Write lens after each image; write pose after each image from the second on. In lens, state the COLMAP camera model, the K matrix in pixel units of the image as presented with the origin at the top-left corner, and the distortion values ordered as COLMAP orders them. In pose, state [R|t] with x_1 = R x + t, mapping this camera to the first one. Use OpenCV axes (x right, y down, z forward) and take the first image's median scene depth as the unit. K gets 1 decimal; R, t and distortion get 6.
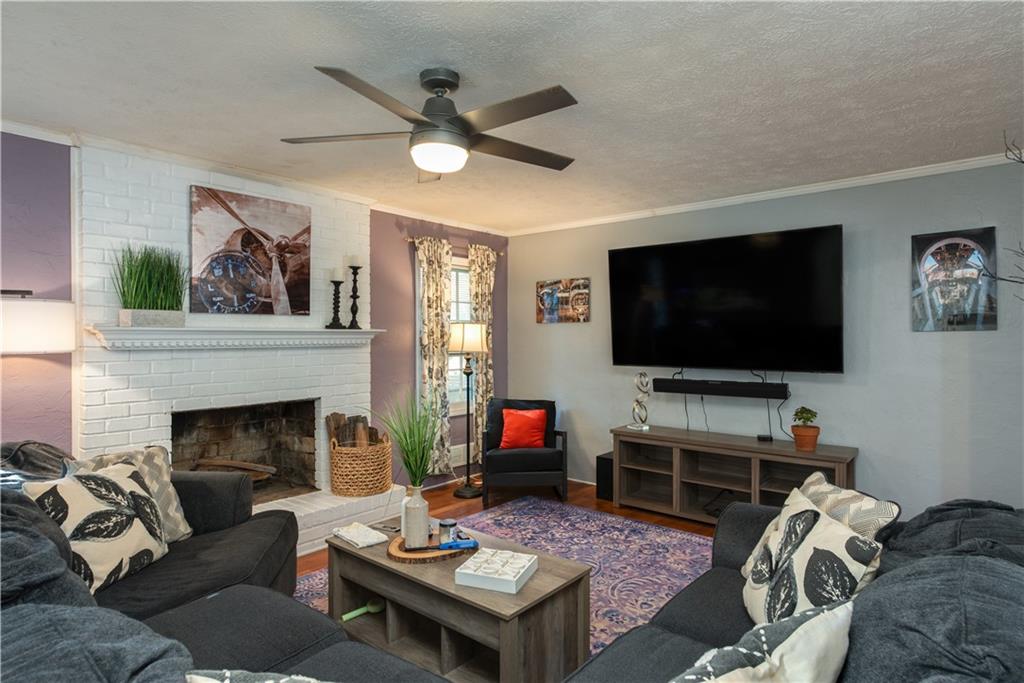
lens RADIAL K [[565.9, 0, 497.6], [0, 565.9, 336.9], [0, 0, 1]] dist [0.016909, -0.000437]
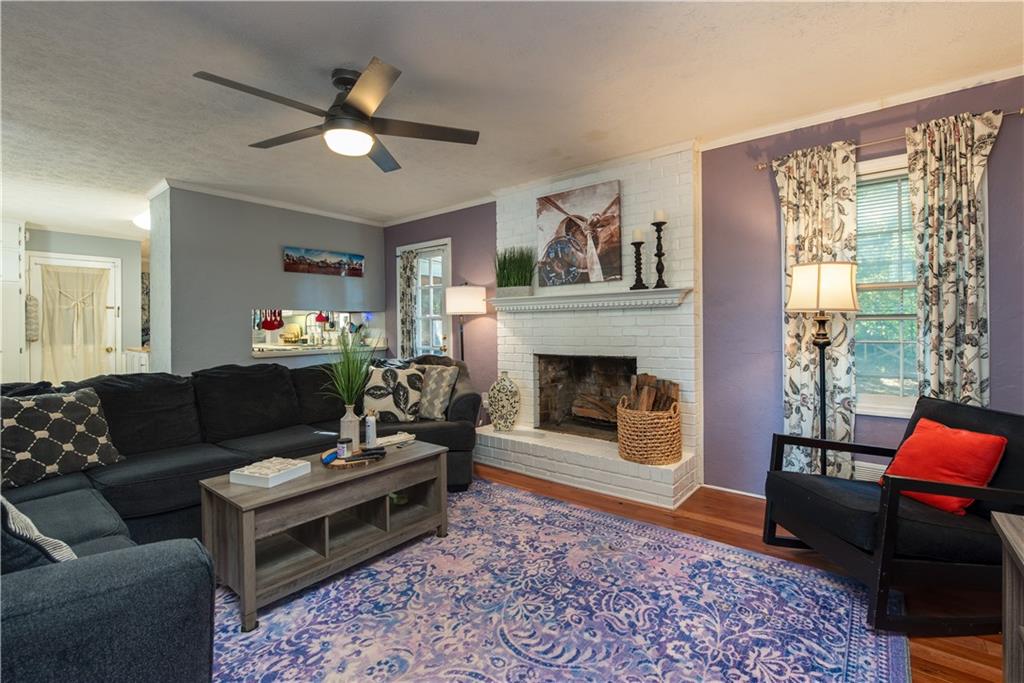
lens RADIAL K [[453.6, 0, 530.2], [0, 453.6, 327.1], [0, 0, 1]] dist [-0.003322, -0.000857]
pose [[0.051047, 0.001034, -0.998696, 0.538224], [0.008016, 0.999967, 0.001445, 0.051620], [0.998664, -0.008079, 0.051037, 0.803700]]
